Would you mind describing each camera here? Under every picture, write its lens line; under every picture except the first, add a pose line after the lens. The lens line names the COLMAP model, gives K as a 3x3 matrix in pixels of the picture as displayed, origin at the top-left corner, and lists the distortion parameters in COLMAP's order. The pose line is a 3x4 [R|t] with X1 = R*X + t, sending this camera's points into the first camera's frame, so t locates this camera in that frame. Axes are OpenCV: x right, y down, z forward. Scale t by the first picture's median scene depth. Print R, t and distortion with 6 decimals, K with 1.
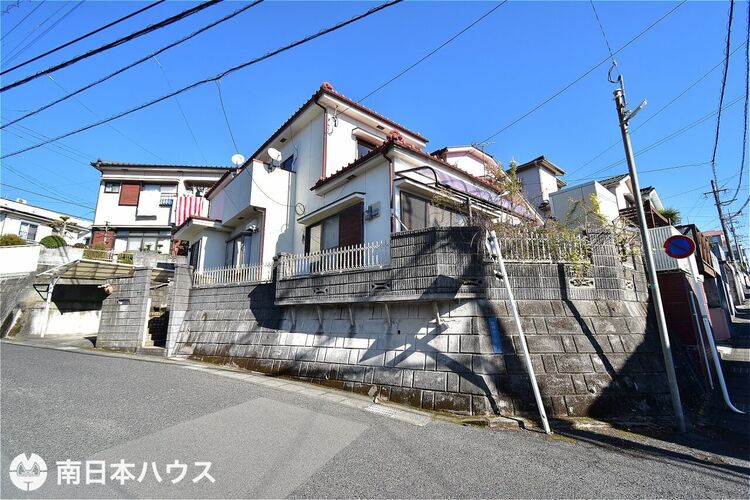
lens RADIAL K [[330.0, 0, 379.2], [0, 330.0, 247.7], [0, 0, 1]] dist [0.001618, -0.000541]
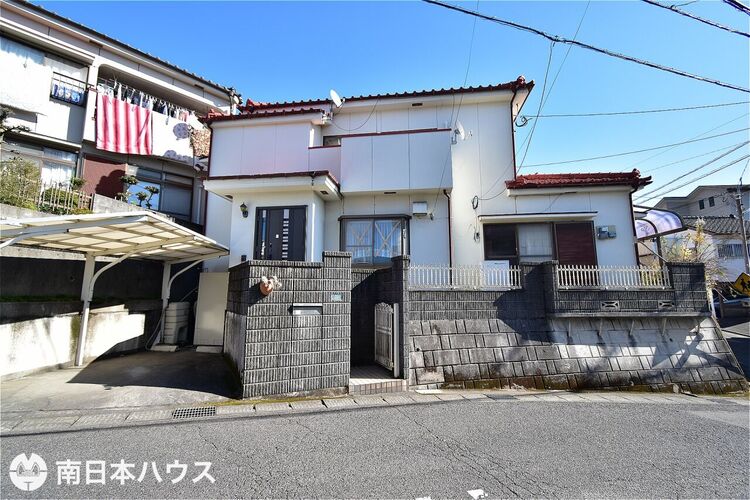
lens RADIAL K [[331.3, 0, 379.0], [0, 331.3, 248.2], [0, 0, 1]] dist [0.010175, -0.004272]
pose [[0.753582, 0.102872, 0.649255, -1.423317], [-0.147384, 0.988975, 0.014366, 0.044222], [-0.640619, -0.106516, 0.760435, 0.666573]]
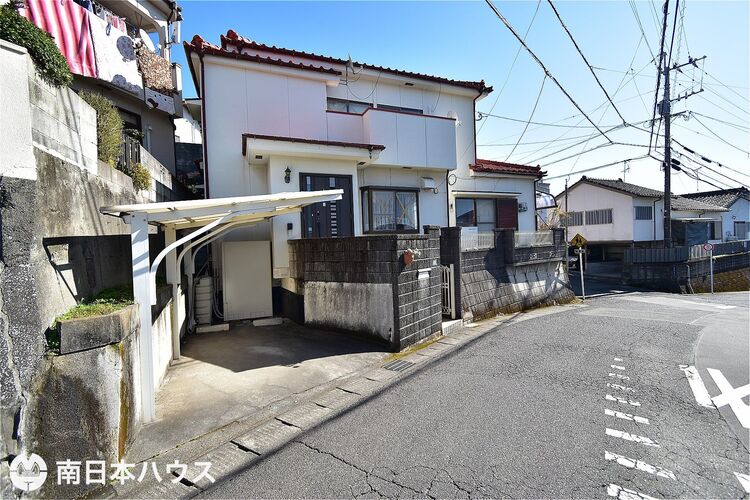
lens RADIAL K [[331.3, 0, 379.0], [0, 331.3, 248.2], [0, 0, 1]] dist [0.010175, -0.004272]
pose [[0.319093, -0.011486, 0.947654, -1.955295], [-0.168872, 0.983235, 0.068780, 0.106940], [-0.932557, -0.181979, 0.311804, 1.184255]]
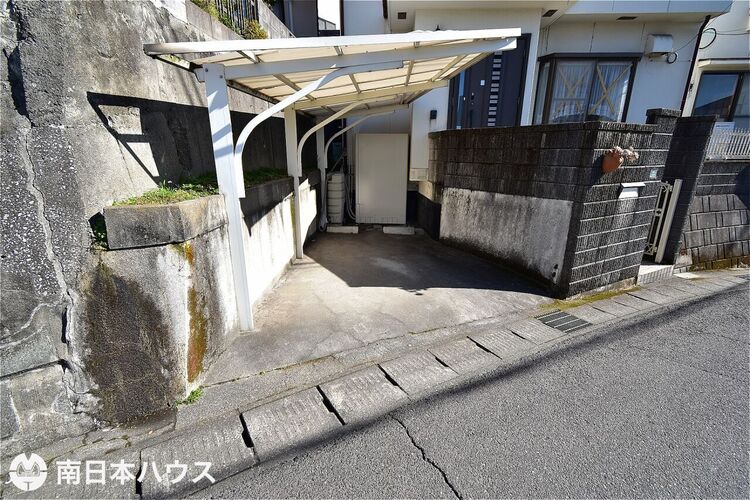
lens RADIAL K [[331.3, 0, 379.0], [0, 331.3, 248.2], [0, 0, 1]] dist [0.010175, -0.004272]
pose [[0.690275, -0.184506, 0.699627, -1.774908], [-0.167712, 0.899806, 0.402767, 0.149110], [-0.703842, -0.395356, 0.590170, 1.268658]]
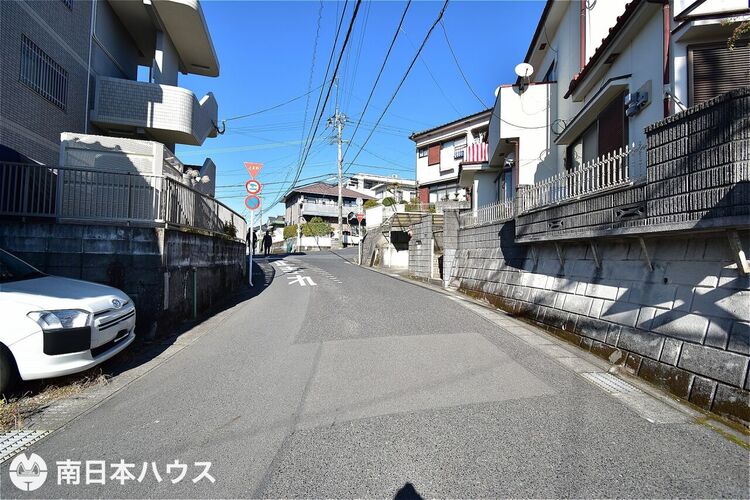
lens RADIAL K [[331.3, 0, 379.0], [0, 331.3, 248.2], [0, 0, 1]] dist [0.010175, -0.004272]
pose [[0.603347, -0.000970, -0.797478, 0.204987], [0.142156, 0.984114, 0.106354, 0.038382], [0.784706, -0.177535, 0.593900, 0.160910]]
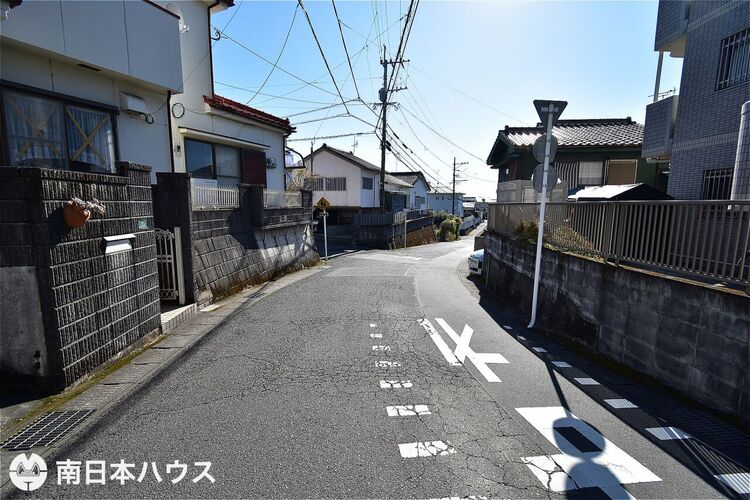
lens RADIAL K [[330.0, 0, 379.2], [0, 330.0, 247.7], [0, 0, 1]] dist [0.001618, -0.000541]
pose [[-0.398650, -0.111840, 0.910258, -1.707850], [-0.197476, 0.979722, 0.033890, 0.122699], [-0.895590, -0.166244, -0.412652, 1.181814]]
